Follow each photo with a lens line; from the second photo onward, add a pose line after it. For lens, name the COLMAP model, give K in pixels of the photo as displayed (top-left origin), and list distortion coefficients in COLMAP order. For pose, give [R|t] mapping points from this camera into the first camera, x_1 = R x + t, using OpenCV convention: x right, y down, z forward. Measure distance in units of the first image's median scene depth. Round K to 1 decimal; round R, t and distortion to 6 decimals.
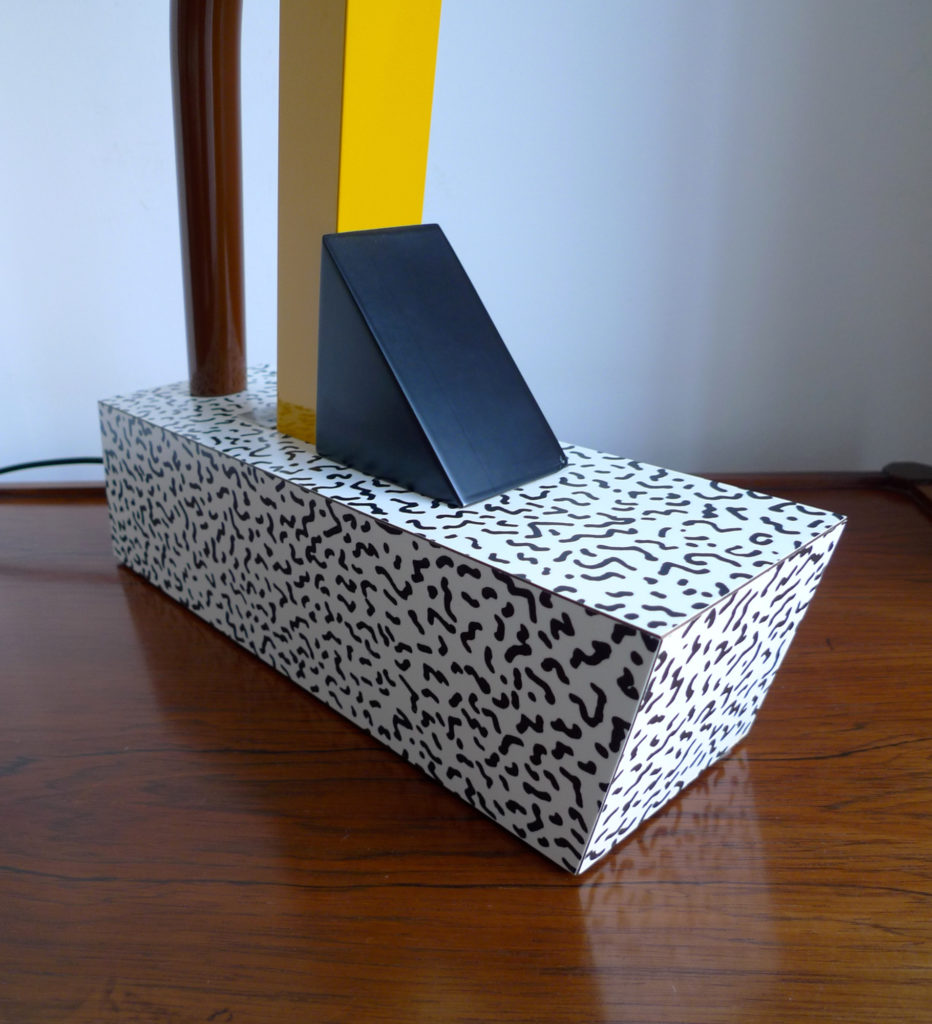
lens RADIAL K [[846.7, 0, 468.5], [0, 846.7, 513.1], [0, 0, 1]] dist [0.002155, -0.003786]
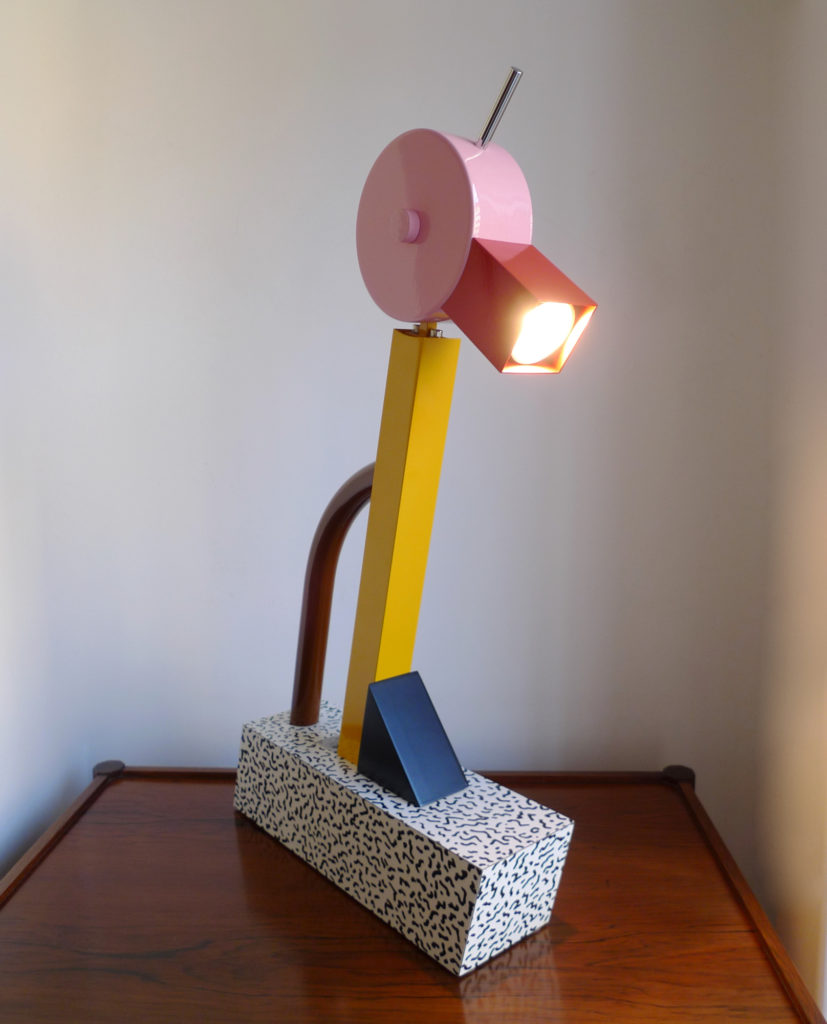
lens RADIAL K [[796.5, 0, 435.5], [0, 796.5, 494.6], [0, 0, 1]] dist [-0.014775, -0.001205]
pose [[0.998595, 0.036480, -0.038428, 0.087280], [-0.045954, 0.957308, -0.285395, -0.204307], [0.026376, 0.286760, 0.957639, -1.344819]]
